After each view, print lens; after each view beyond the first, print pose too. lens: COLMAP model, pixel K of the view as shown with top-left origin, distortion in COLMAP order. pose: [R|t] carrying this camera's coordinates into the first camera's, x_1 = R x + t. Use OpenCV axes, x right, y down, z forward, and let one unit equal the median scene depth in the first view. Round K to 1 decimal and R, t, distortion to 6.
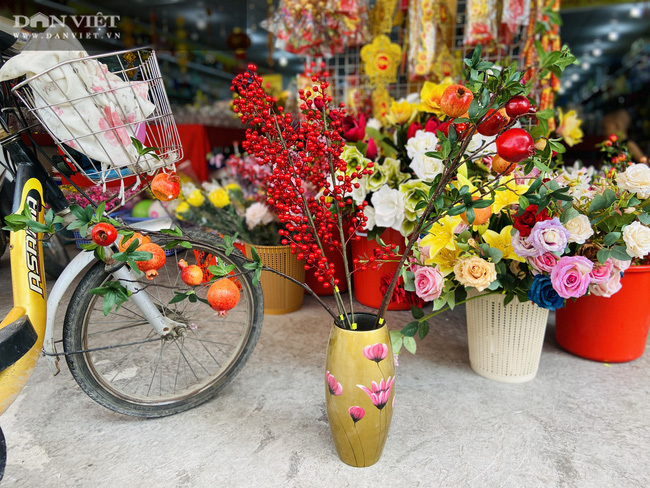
lens RADIAL K [[500.4, 0, 325.0], [0, 500.4, 244.0], [0, 0, 1]] dist [0.097040, -0.115288]
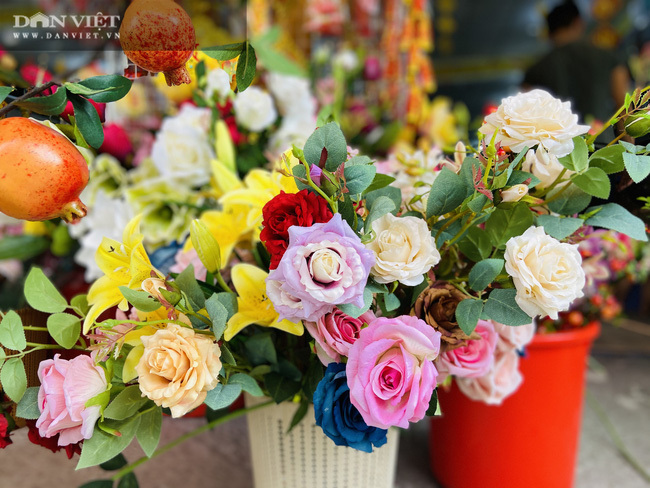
lens RADIAL K [[508.3, 0, 325.0], [0, 508.3, 244.0], [0, 0, 1]] dist [0.078204, -0.096309]
pose [[0.989847, -0.003173, 0.142104, 0.367949], [0.022376, 0.990764, -0.133741, 0.018943], [-0.140367, 0.135563, 0.980775, 0.594223]]
